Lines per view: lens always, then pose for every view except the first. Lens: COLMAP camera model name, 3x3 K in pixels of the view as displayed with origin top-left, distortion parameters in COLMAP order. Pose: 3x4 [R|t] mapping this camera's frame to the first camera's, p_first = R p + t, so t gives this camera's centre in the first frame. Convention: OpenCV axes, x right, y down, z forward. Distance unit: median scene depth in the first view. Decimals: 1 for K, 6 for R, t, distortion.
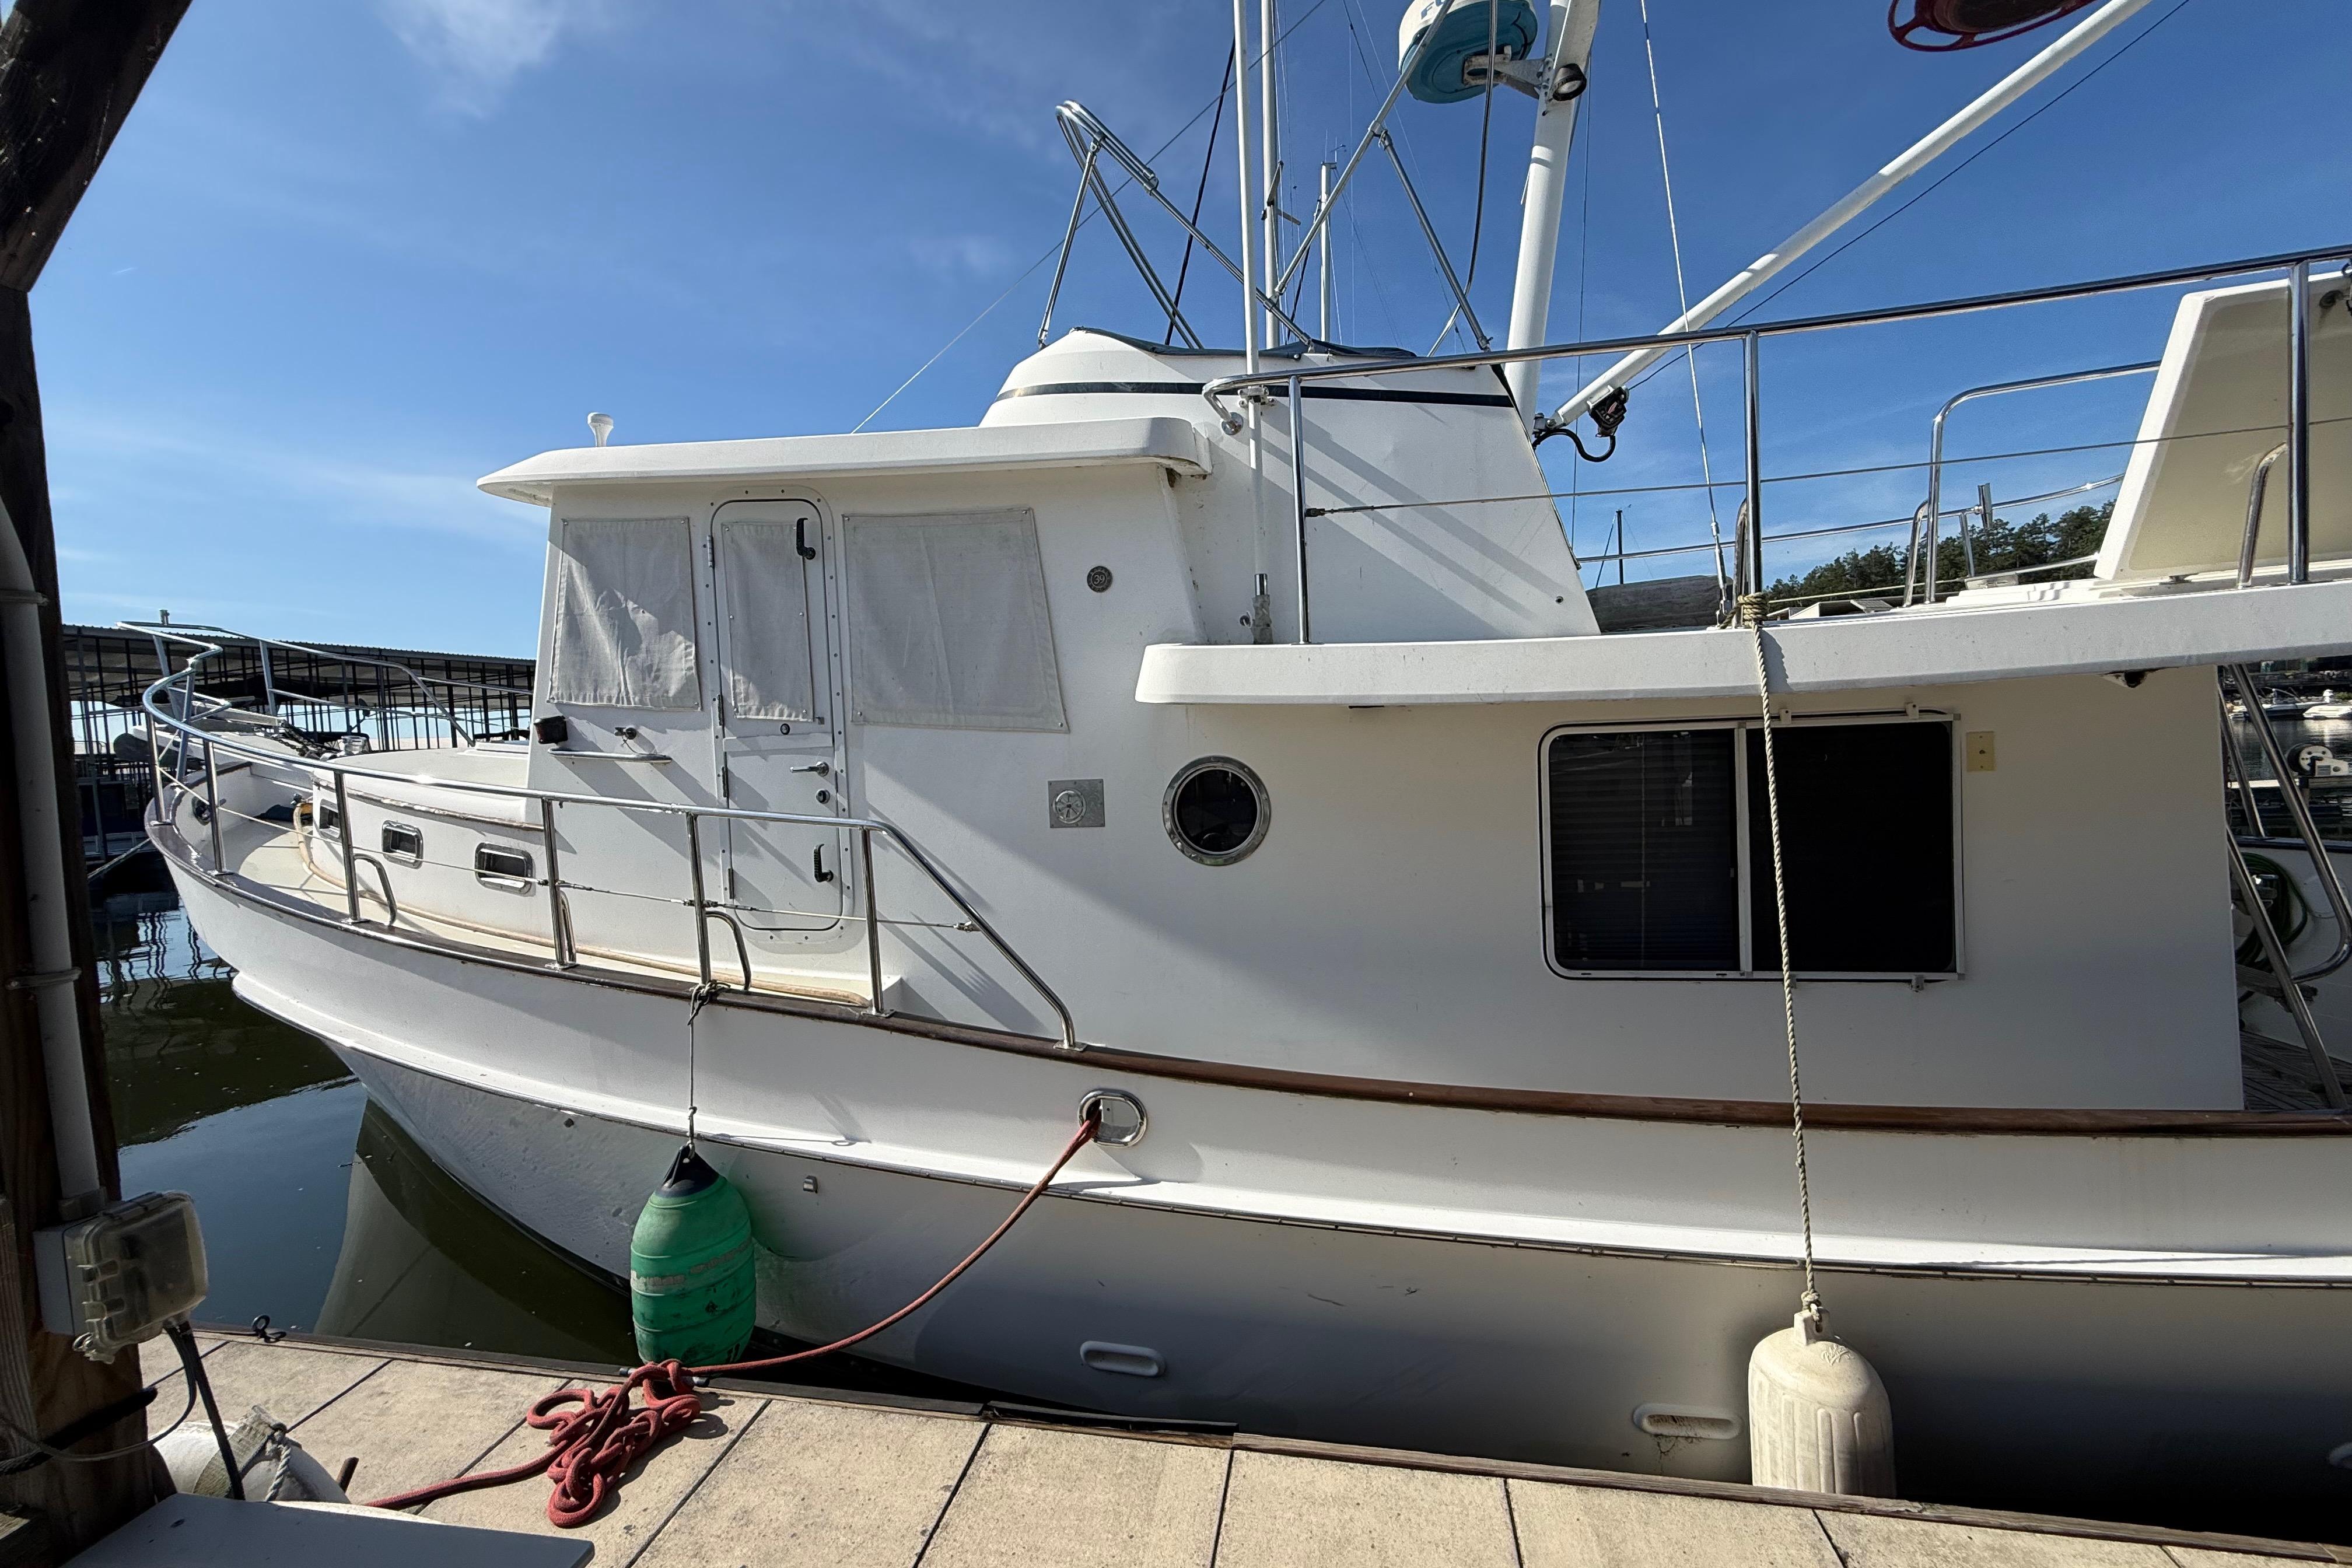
lens RADIAL K [[934.9, 0, 1164.2], [0, 934.9, 783.3], [0, 0, 1]] dist [-0.002072, 0.000368]
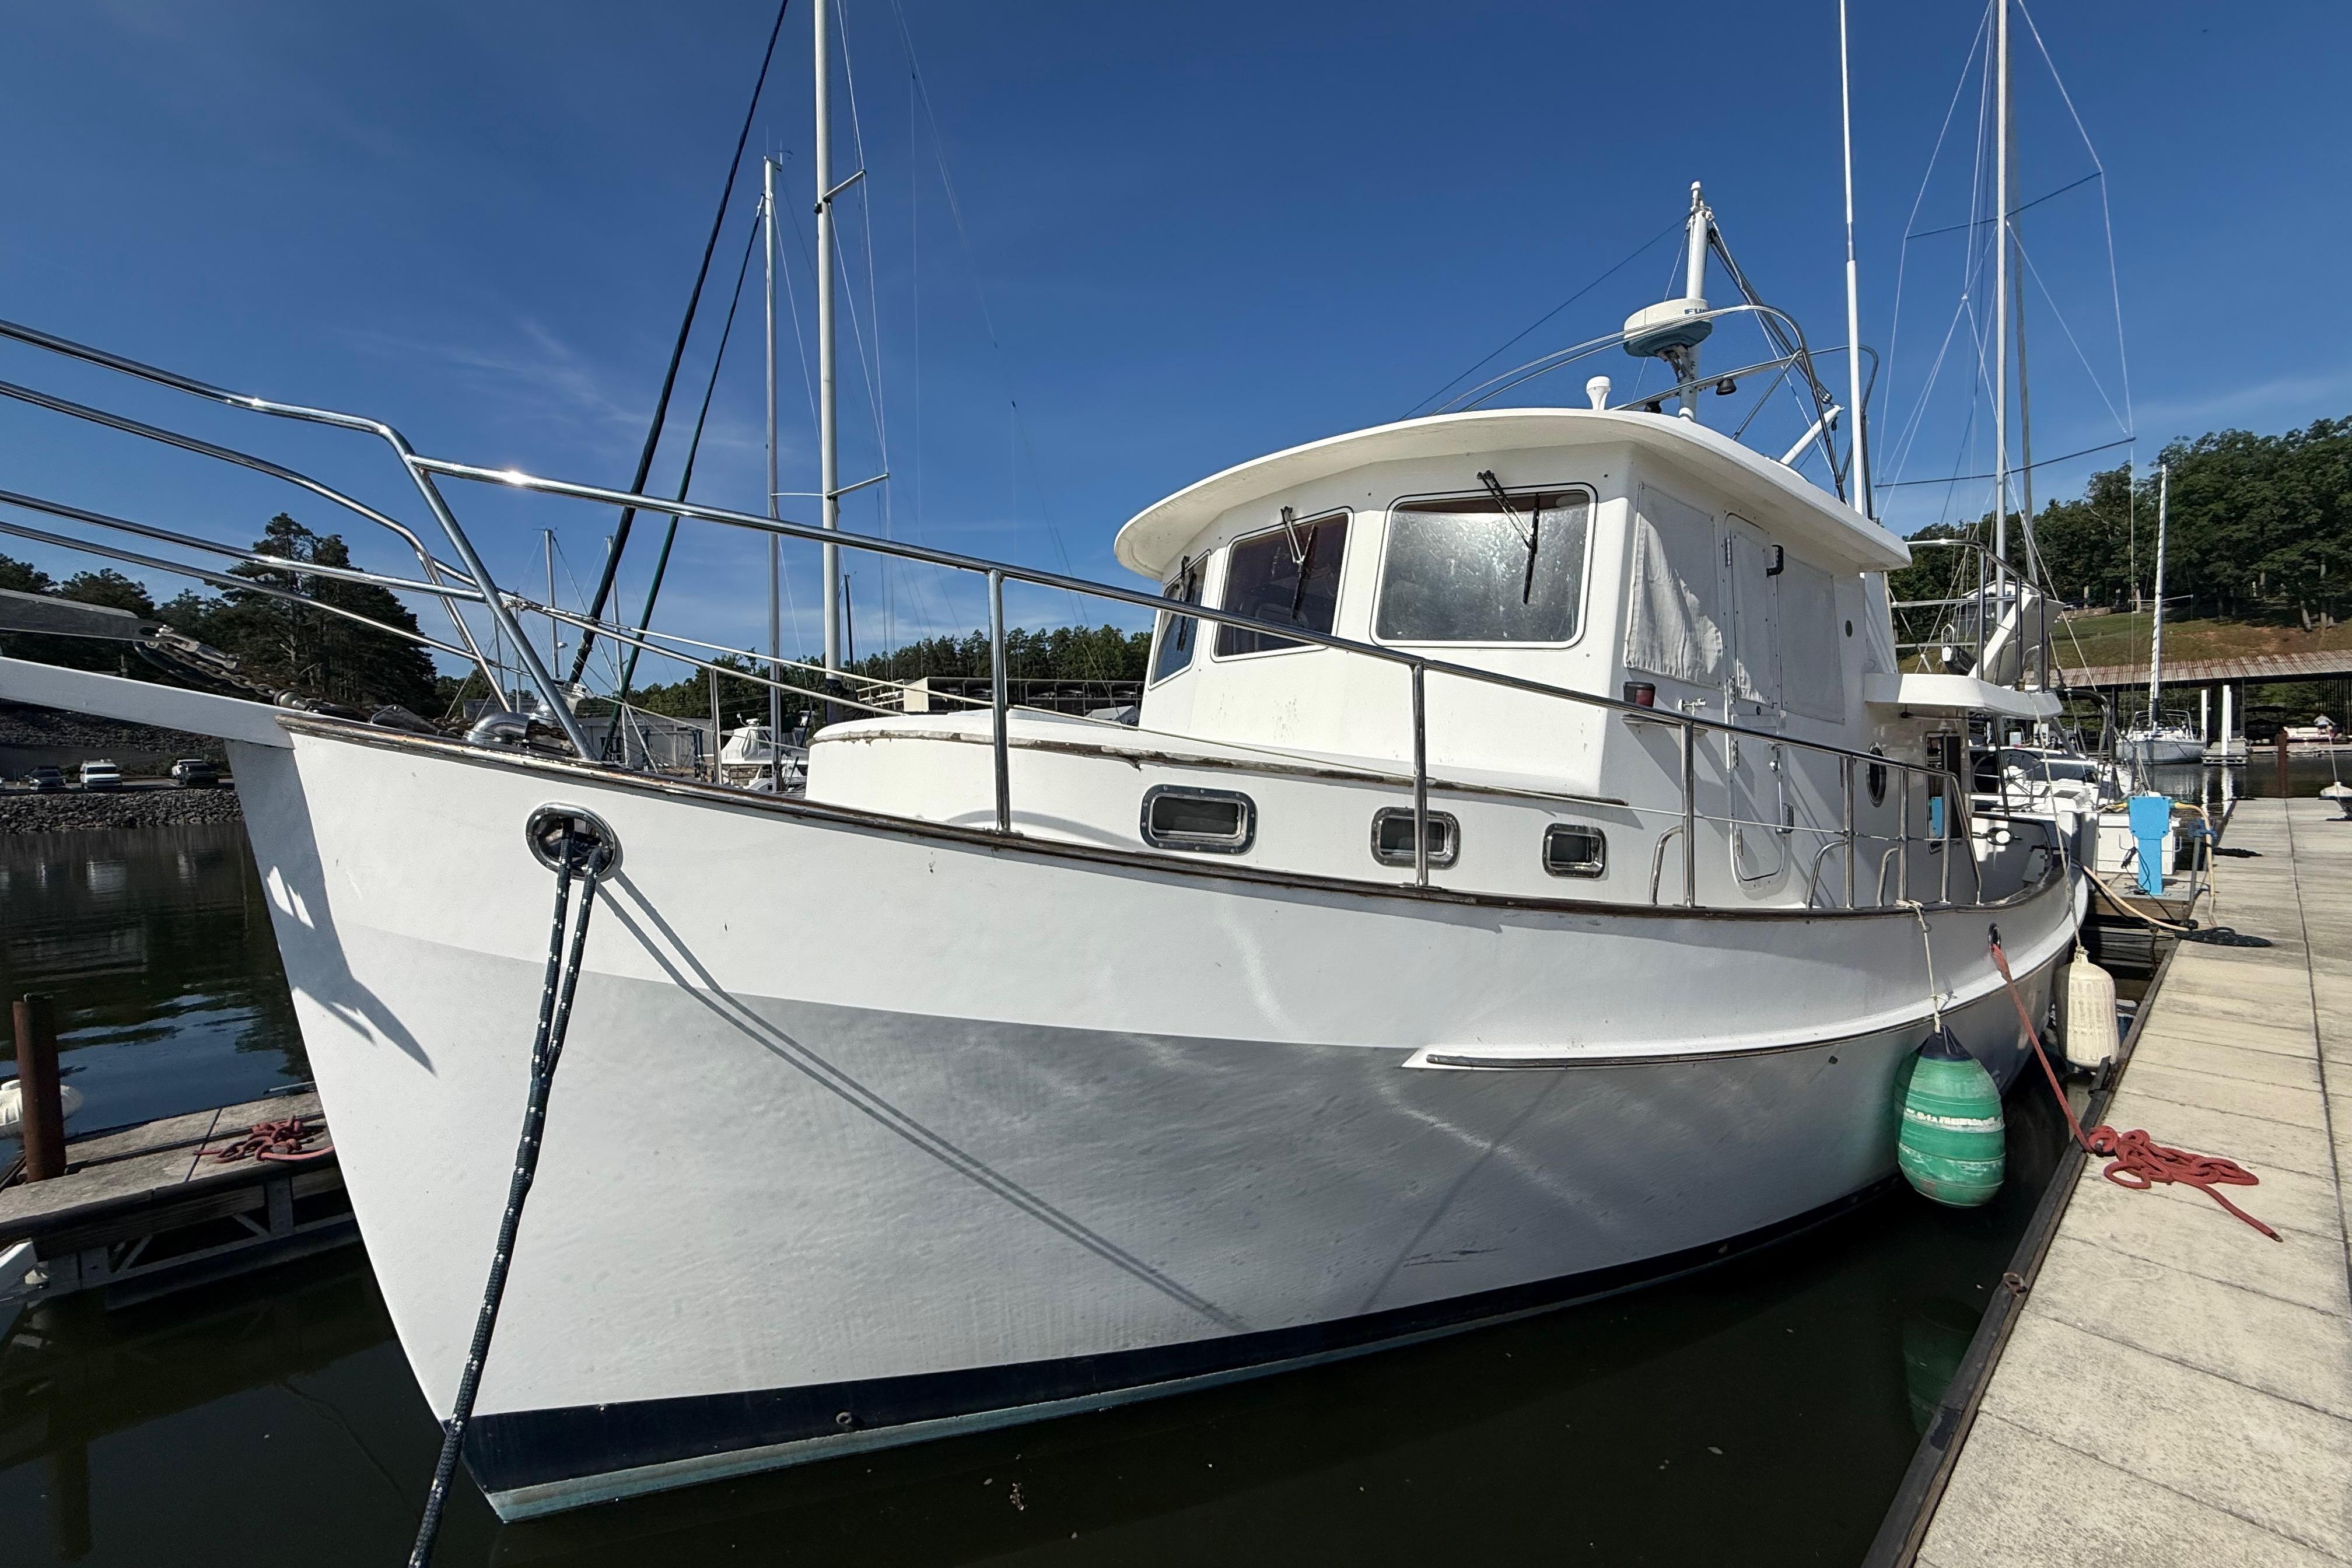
lens RADIAL K [[934.9, 0, 1164.2], [0, 934.9, 783.3], [0, 0, 1]] dist [-0.002072, 0.000368]
pose [[0.626994, 0.007796, 0.778985, -1.760158], [0.036772, 0.998539, -0.039590, 0.054200], [-0.778156, 0.053467, 0.625791, 0.808988]]
